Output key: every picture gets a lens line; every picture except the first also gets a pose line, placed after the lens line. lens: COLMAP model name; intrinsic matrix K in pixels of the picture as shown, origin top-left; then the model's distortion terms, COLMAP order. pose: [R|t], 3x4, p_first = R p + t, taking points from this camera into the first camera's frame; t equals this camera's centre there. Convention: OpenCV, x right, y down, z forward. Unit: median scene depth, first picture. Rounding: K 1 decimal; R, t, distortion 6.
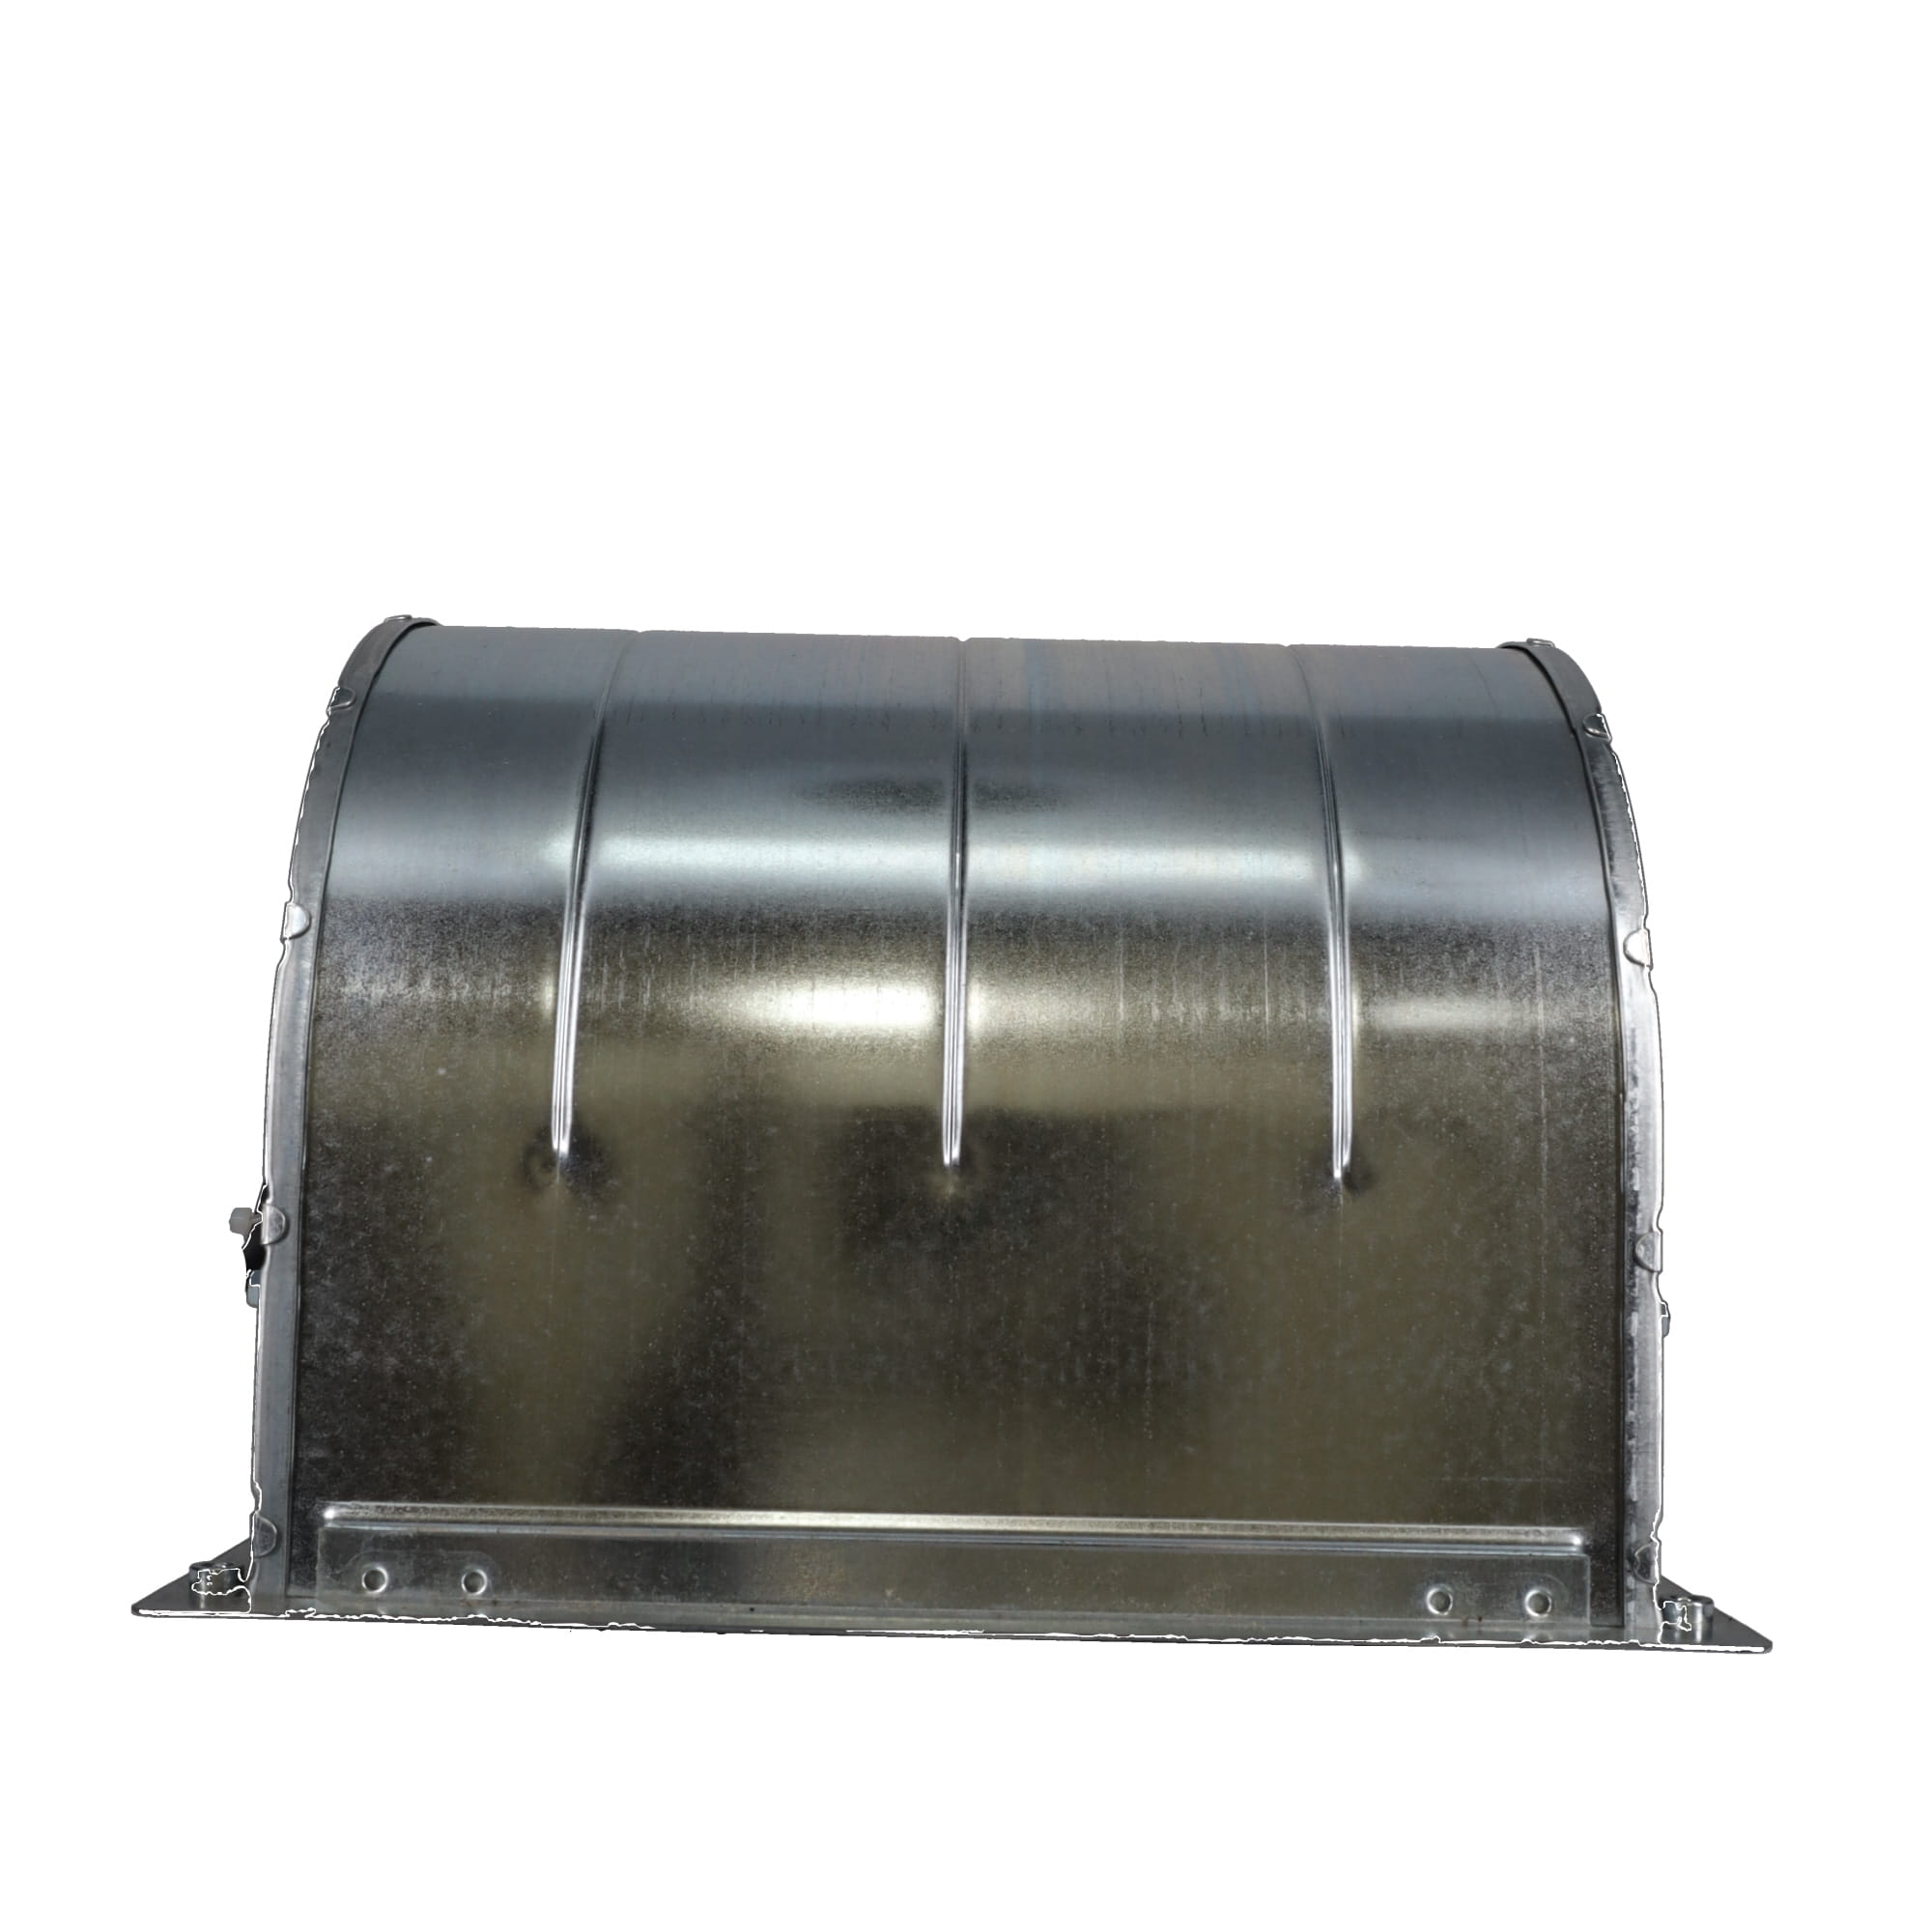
lens RADIAL K [[2595.8, 0, 966.0], [0, 2595.8, 966.0], [0, 0, 1]] dist [-0.019357, 0.021466]
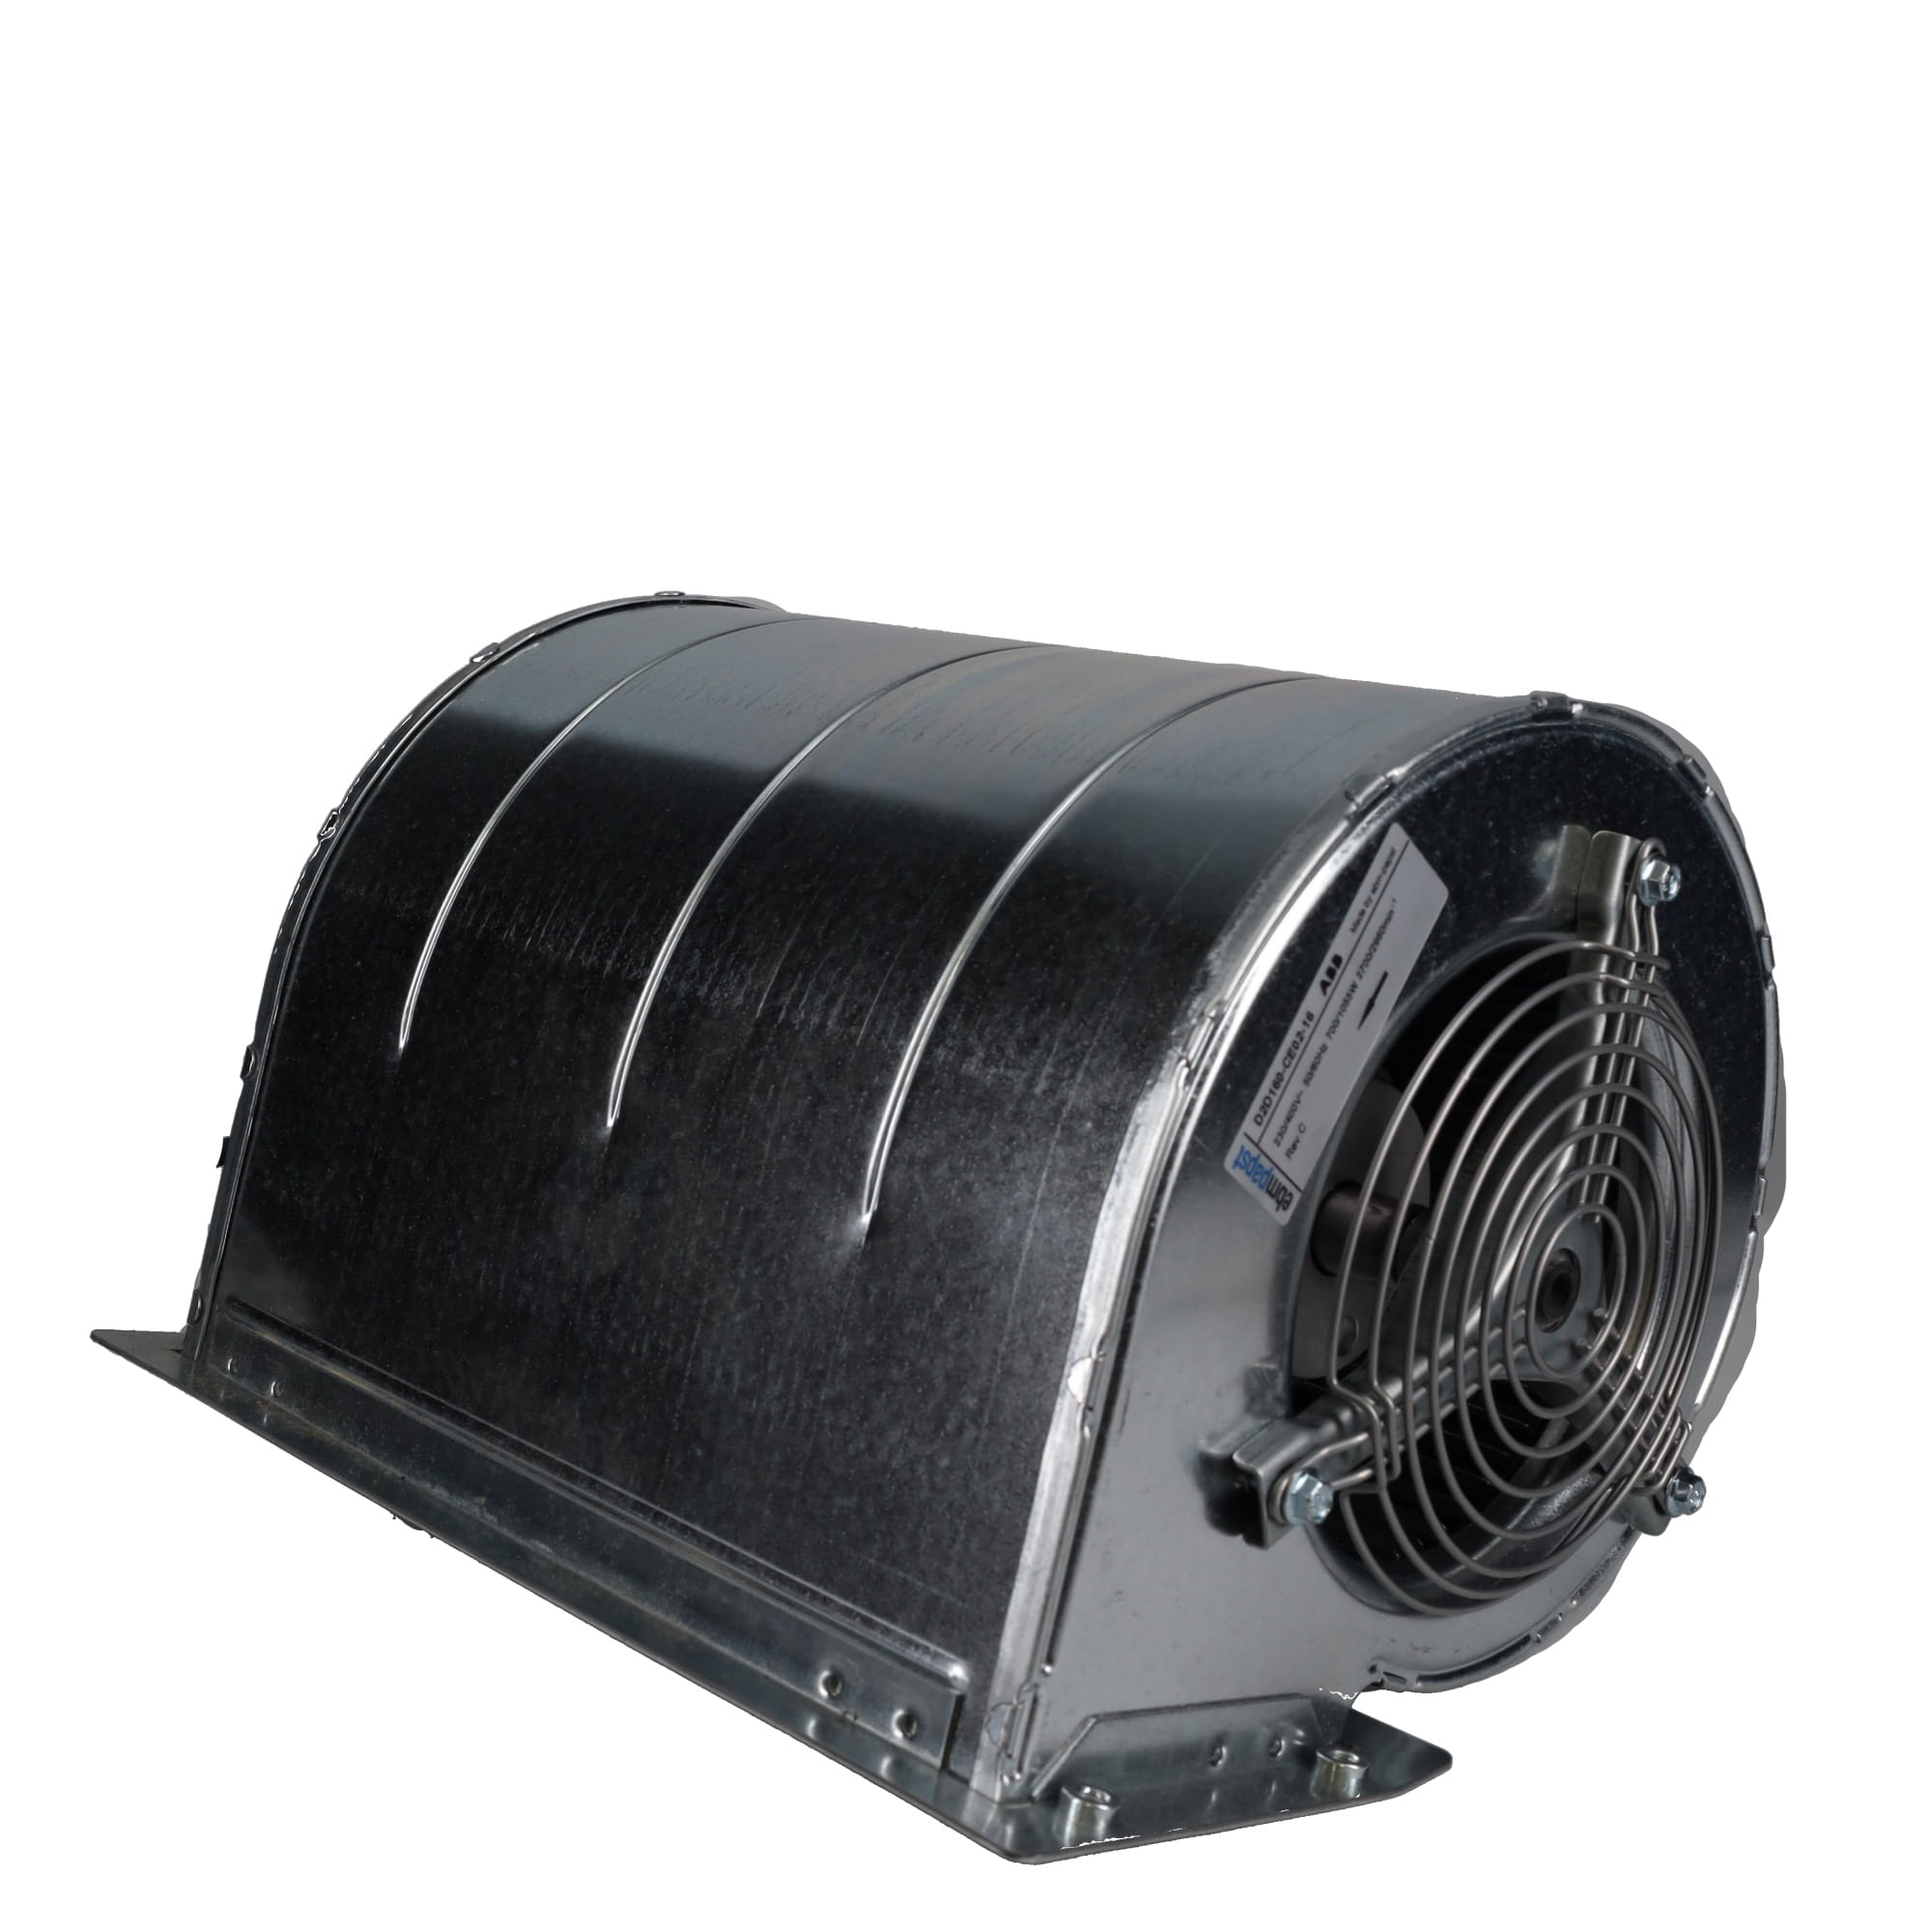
lens RADIAL K [[2595.8, 0, 966.0], [0, 2595.8, 966.0], [0, 0, 1]] dist [-0.019357, 0.021466]
pose [[0.710870, 0.151145, -0.686891, 0.807399], [-0.160654, 0.985711, 0.050636, -0.062626], [0.684729, 0.074356, 0.724995, 0.337014]]
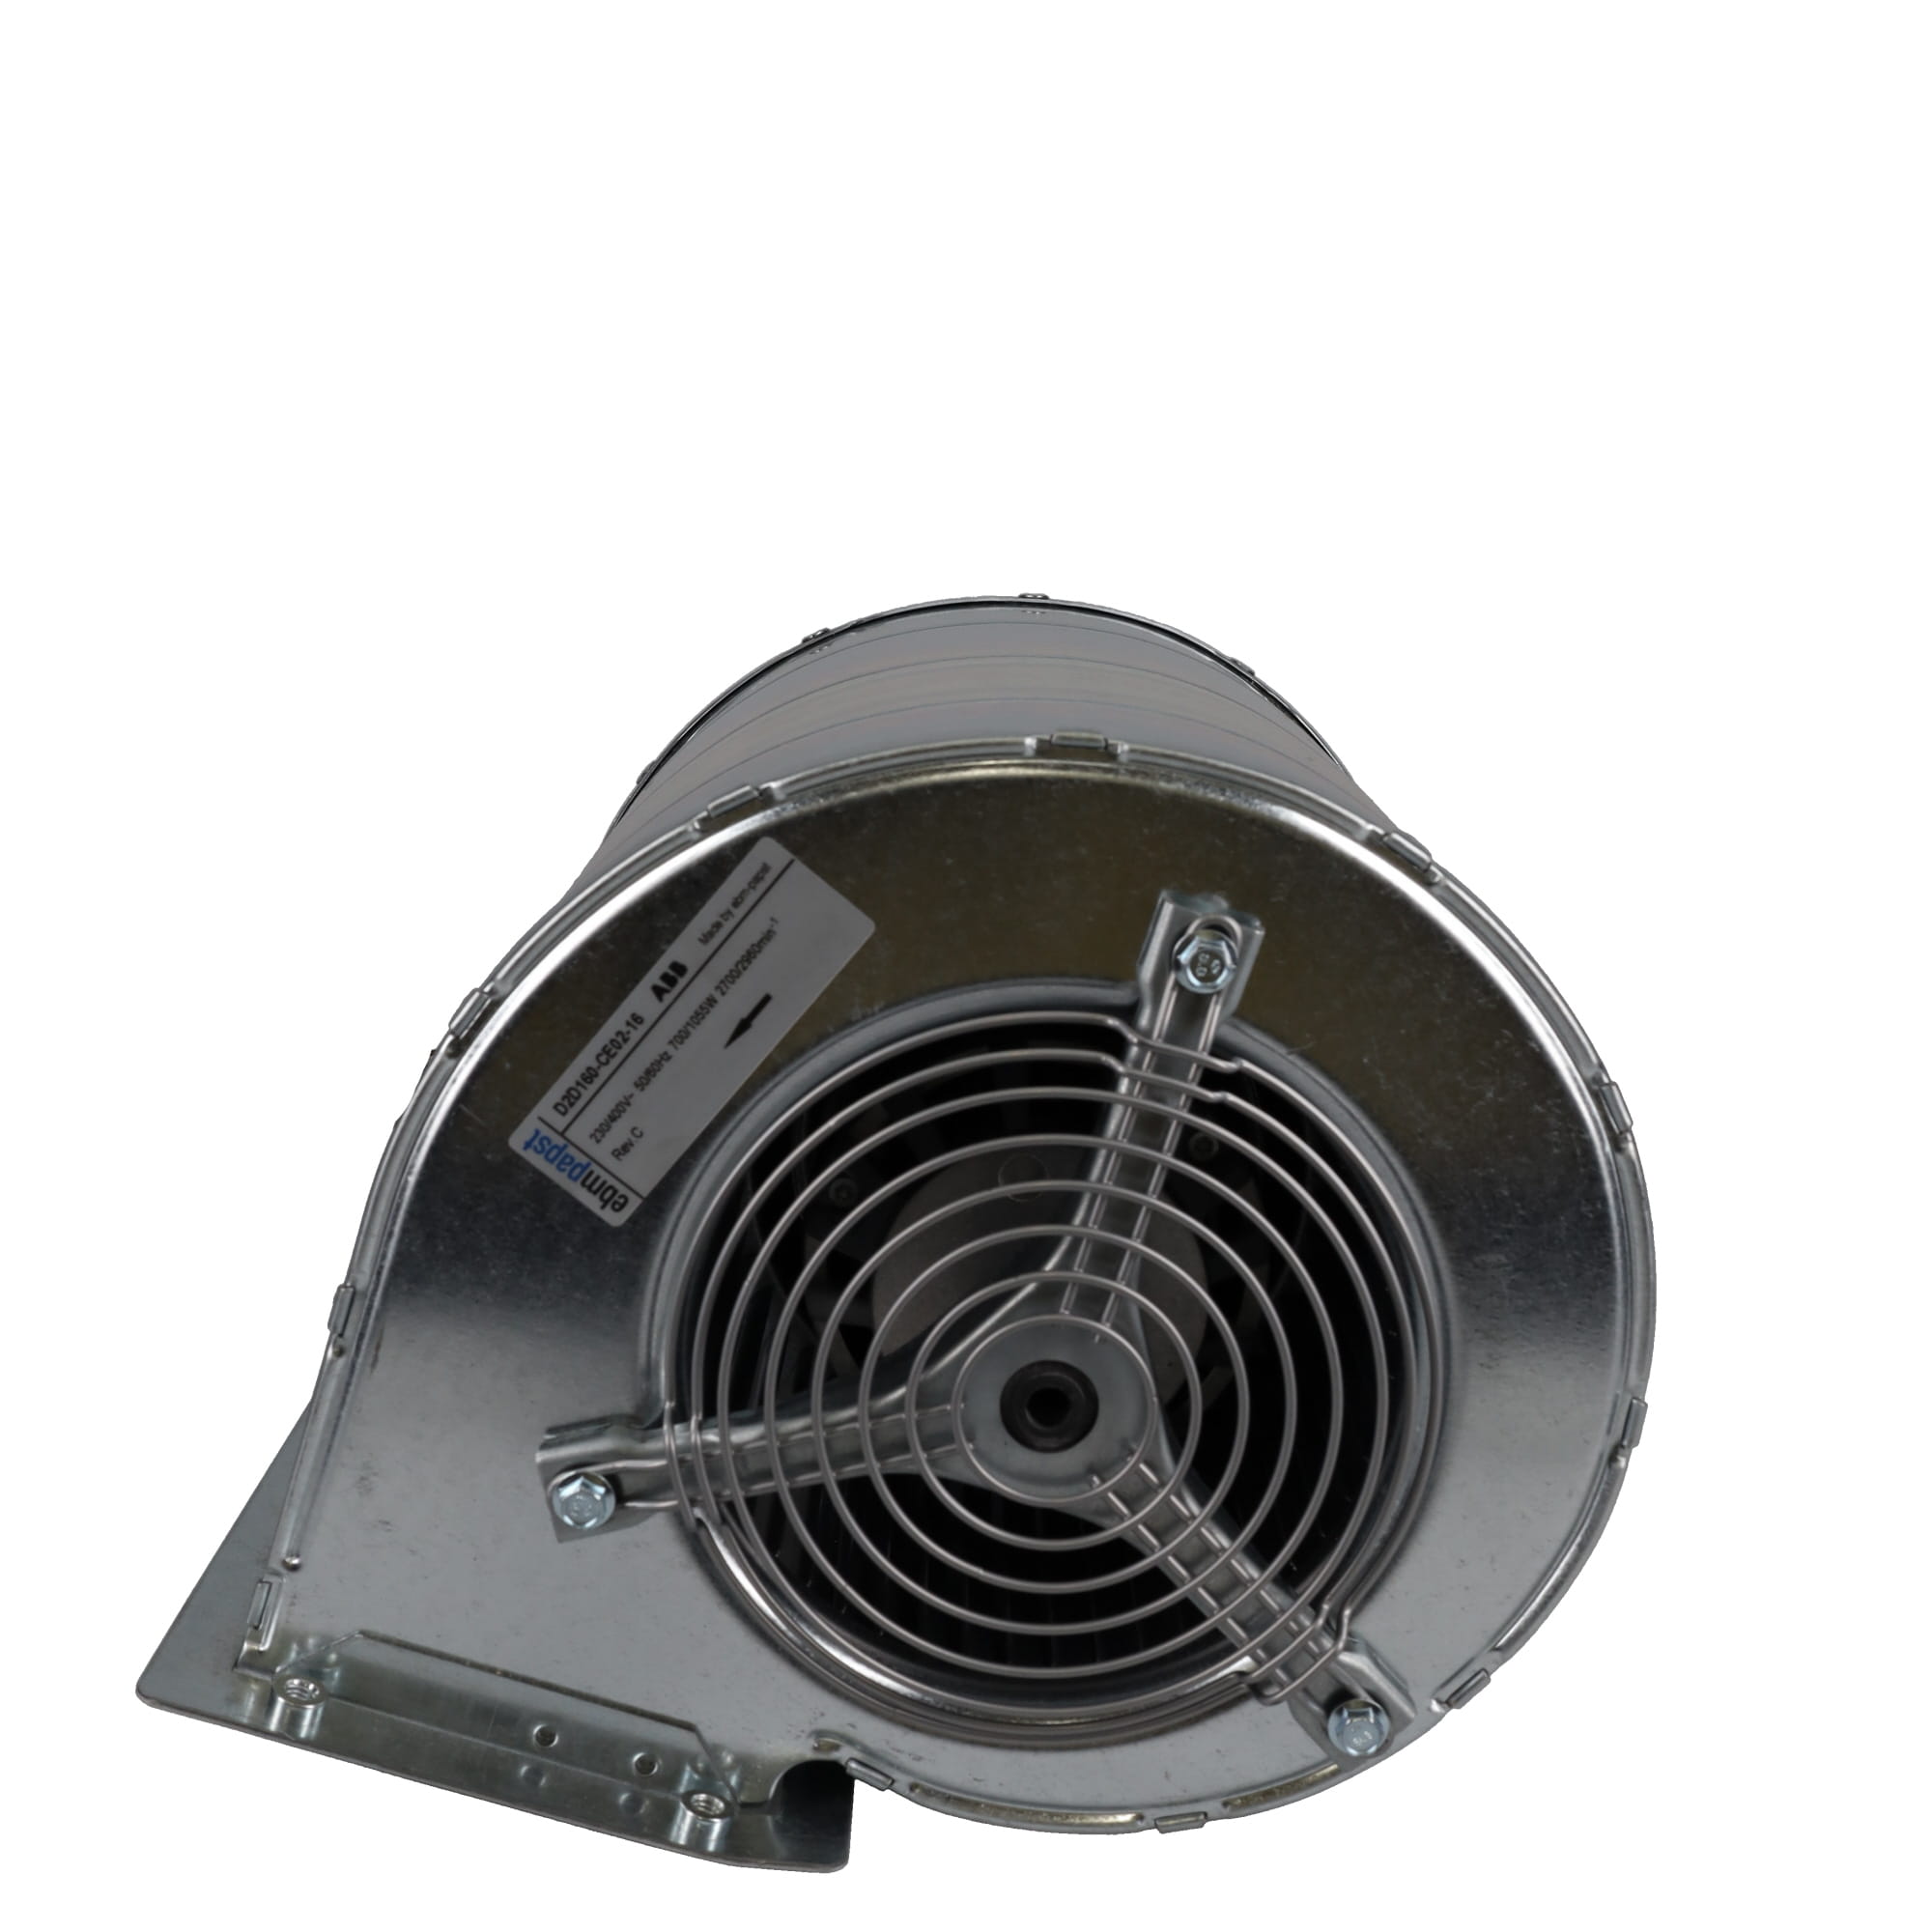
lens RADIAL K [[2595.8, 0, 966.0], [0, 2595.8, 966.0], [0, 0, 1]] dist [-0.019357, 0.021466]
pose [[-0.009124, 0.202117, -0.979319, 1.056958], [-0.236039, 0.951249, 0.198523, -0.196062], [0.971701, 0.232969, 0.039028, 0.953458]]
